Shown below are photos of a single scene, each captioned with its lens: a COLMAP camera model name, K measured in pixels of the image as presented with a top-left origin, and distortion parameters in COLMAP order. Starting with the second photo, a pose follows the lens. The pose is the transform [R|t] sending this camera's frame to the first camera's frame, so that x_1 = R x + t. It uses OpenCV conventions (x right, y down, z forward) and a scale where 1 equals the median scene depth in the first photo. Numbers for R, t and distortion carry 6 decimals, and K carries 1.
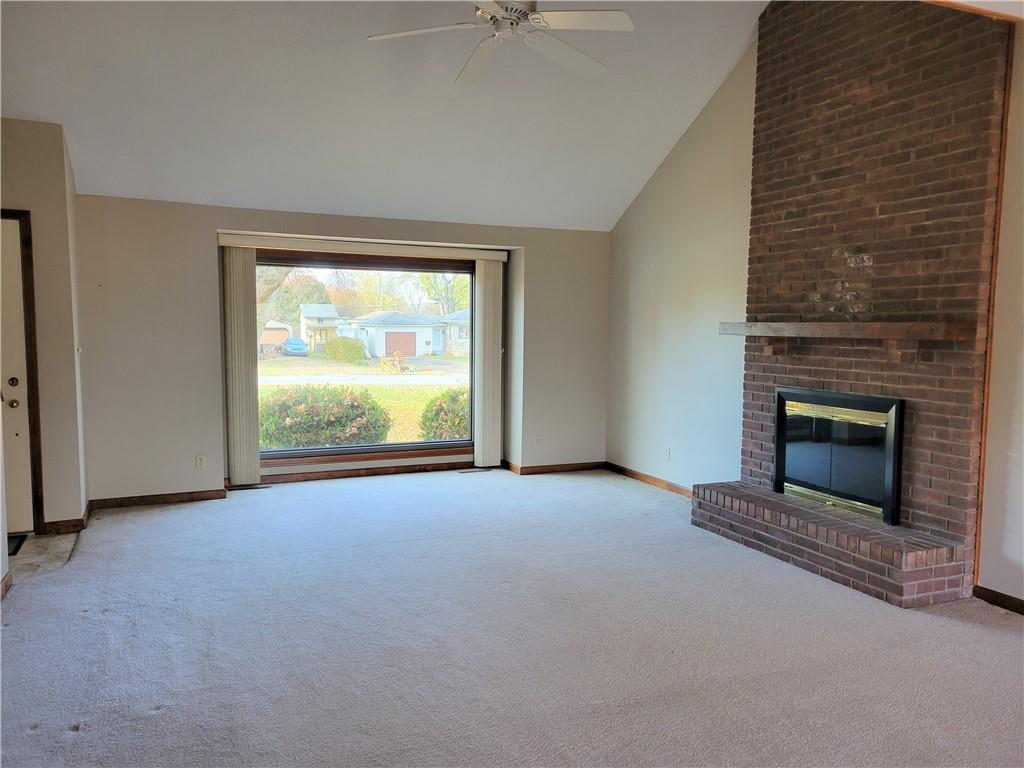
lens RADIAL K [[763.5, 0, 513.3], [0, 763.5, 393.6], [0, 0, 1]] dist [0.064509, -0.040529]
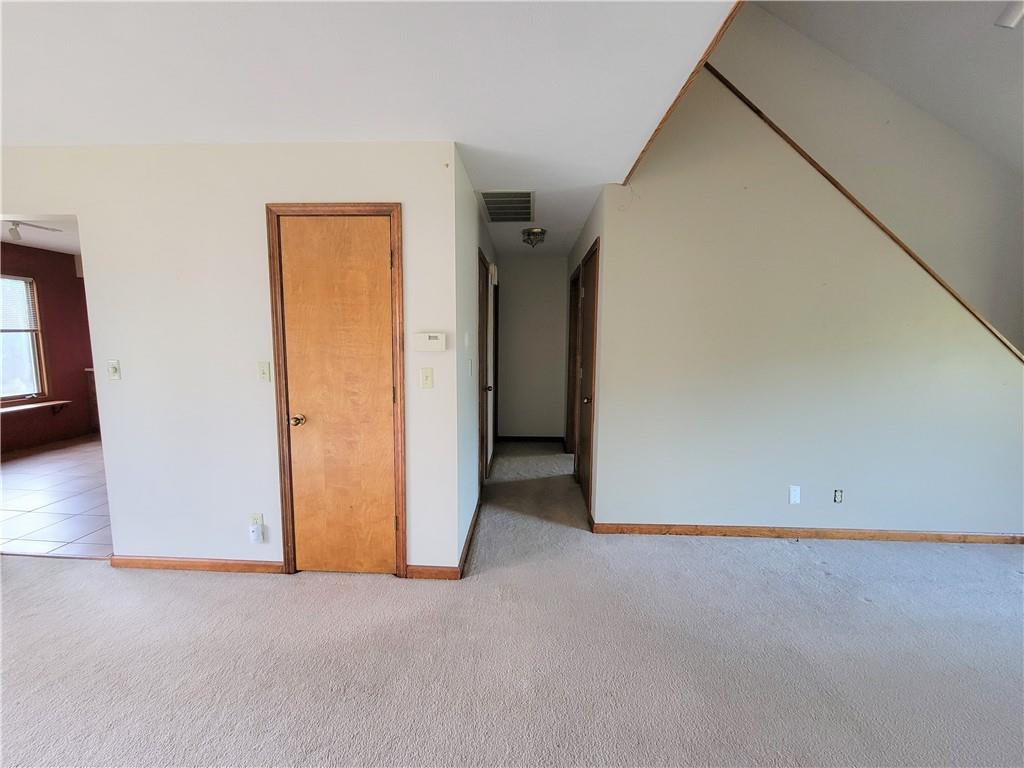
lens RADIAL K [[418.8, 0, 508.0], [0, 418.8, 384.8], [0, 0, 1]] dist [-0.000891, -0.002283]
pose [[-0.438768, 0.084867, -0.894584, 0.298516], [-0.096789, 0.985275, 0.140943, -0.027488], [0.893373, 0.148427, -0.424093, 0.378111]]
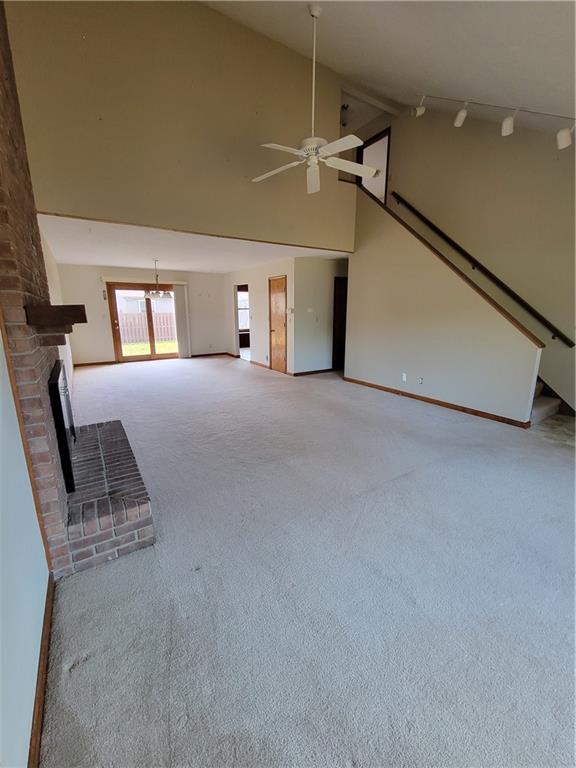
lens RADIAL K [[314.1, 0, 286.5], [0, 314.1, 382.3], [0, 0, 1]] dist [-0.000891, -0.002283]
pose [[-0.986961, 0.027575, -0.158580, 0.150216], [-0.023856, 0.949275, 0.313542, -0.131359], [0.159182, 0.313237, -0.936239, 1.439549]]
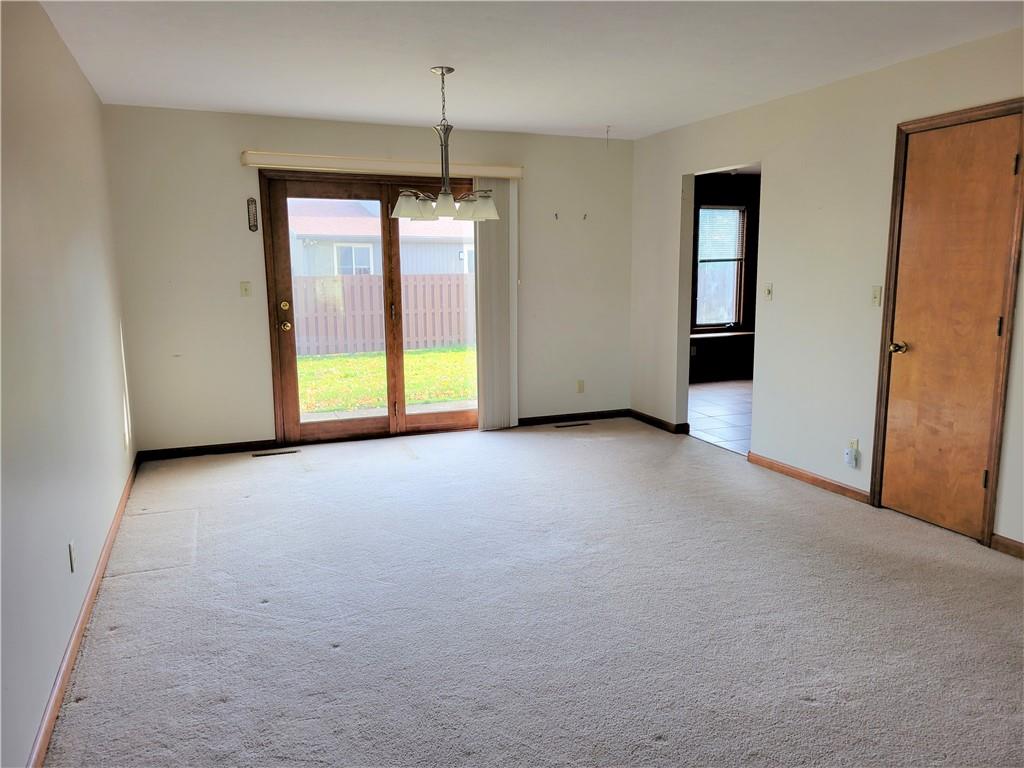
lens RADIAL K [[763.5, 0, 519.8], [0, 763.5, 392.0], [0, 0, 1]] dist [0.064509, -0.040529]
pose [[-0.999661, -0.006488, 0.025199, 0.373820], [0.000083, 0.967617, 0.252425, -0.064080], [-0.026021, 0.252341, -0.967288, 0.812810]]
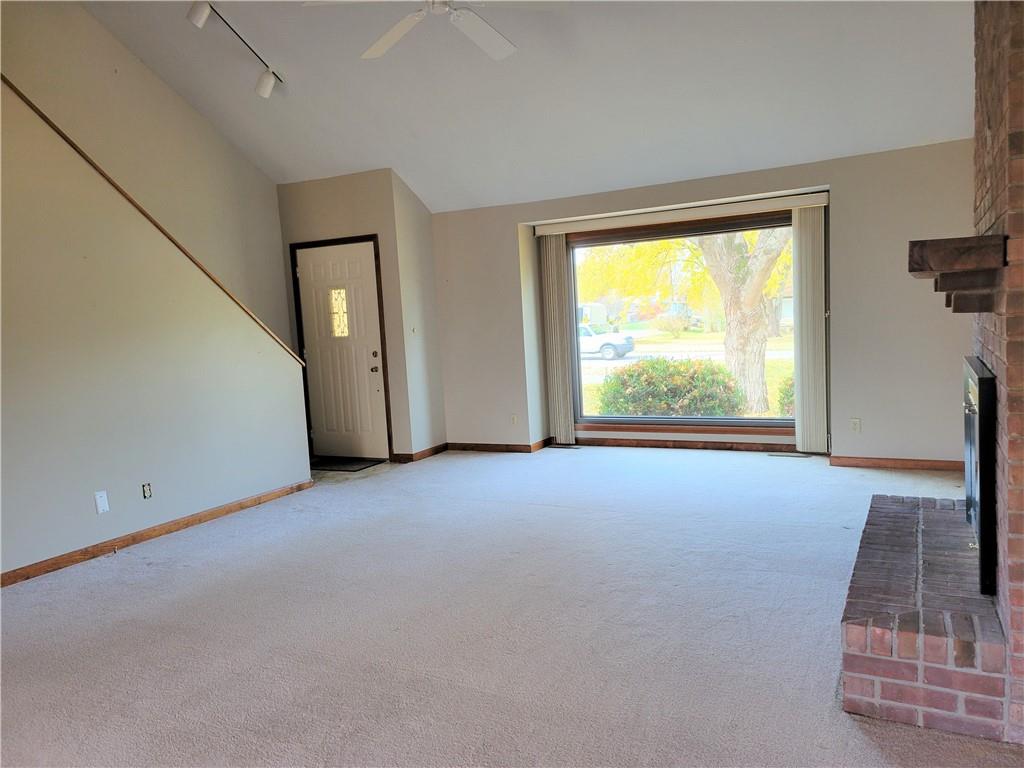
lens RADIAL K [[763.5, 0, 516.1], [0, 763.5, 389.9], [0, 0, 1]] dist [0.064509, -0.040529]
pose [[0.625082, 0.032906, -0.779865, 0.643504], [-0.008384, 0.999336, 0.035446, -0.001563], [0.780514, -0.015618, 0.624943, 0.319769]]
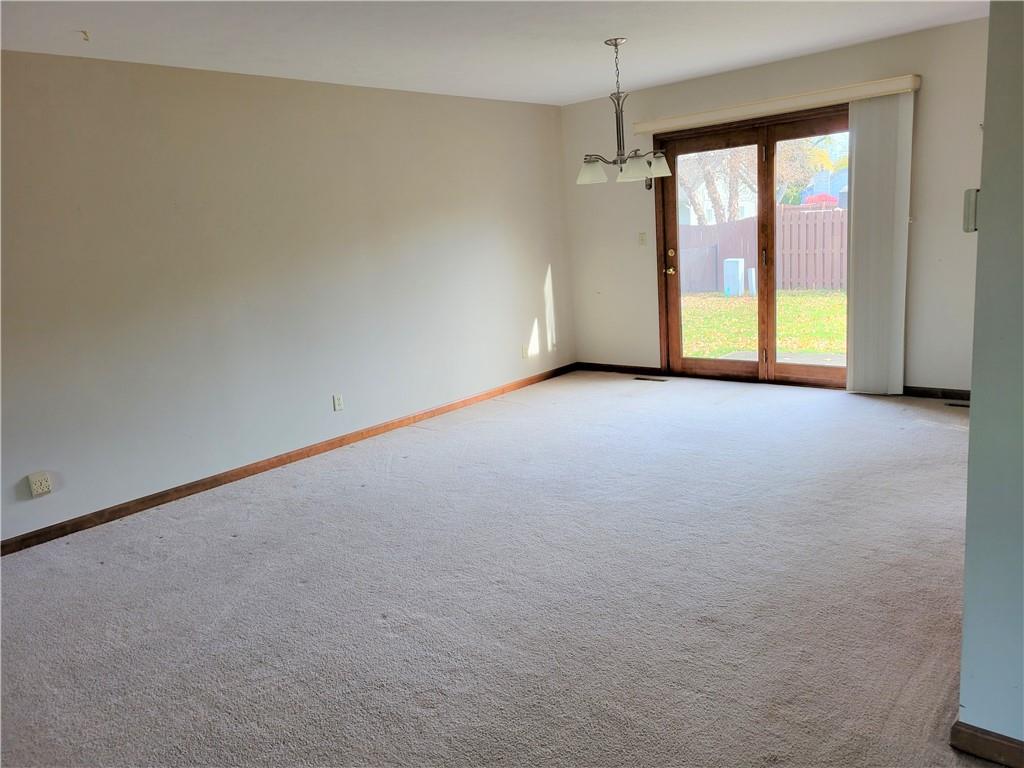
lens RADIAL K [[763.5, 0, 511.5], [0, 763.5, 385.4], [0, 0, 1]] dist [0.064509, -0.040529]
pose [[-0.427435, -0.163067, 0.889218, -0.341275], [0.153820, 0.956138, 0.249279, -0.050183], [-0.890864, 0.243330, -0.383604, 0.471896]]
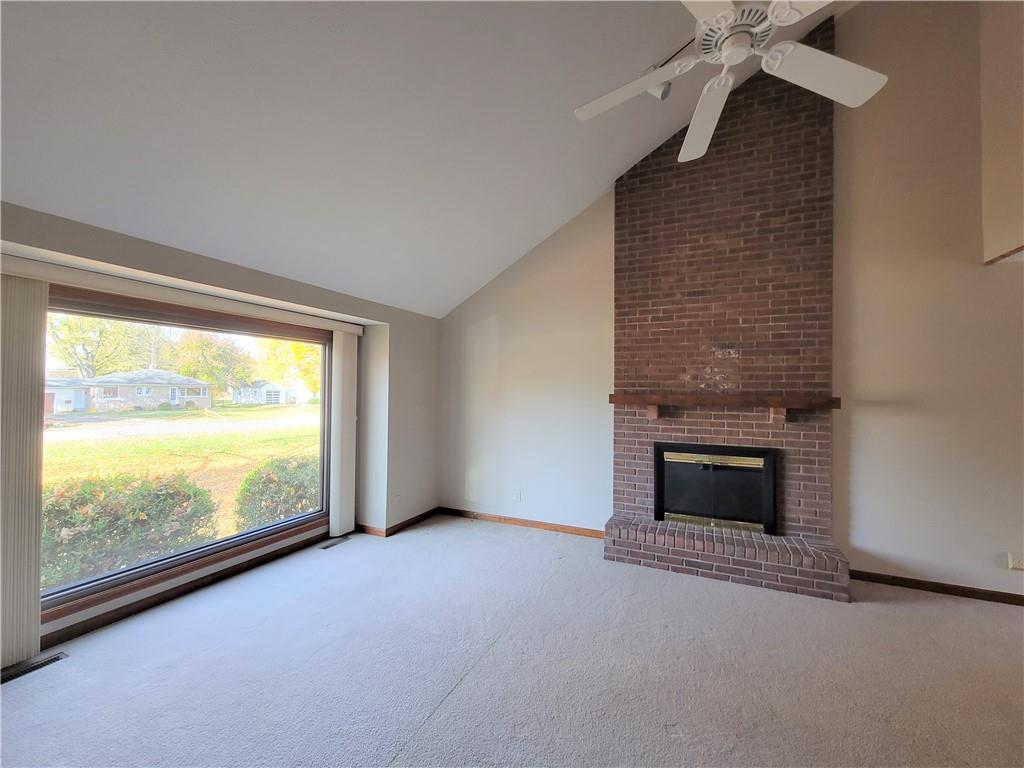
lens RADIAL K [[418.8, 0, 507.4], [0, 418.8, 384.9], [0, 0, 1]] dist [-0.000891, -0.002283]
pose [[0.748278, 0.006885, 0.663350, -0.360581], [0.056102, 0.995707, -0.073619, -0.072314], [-0.661009, 0.092303, 0.744679, 0.641359]]
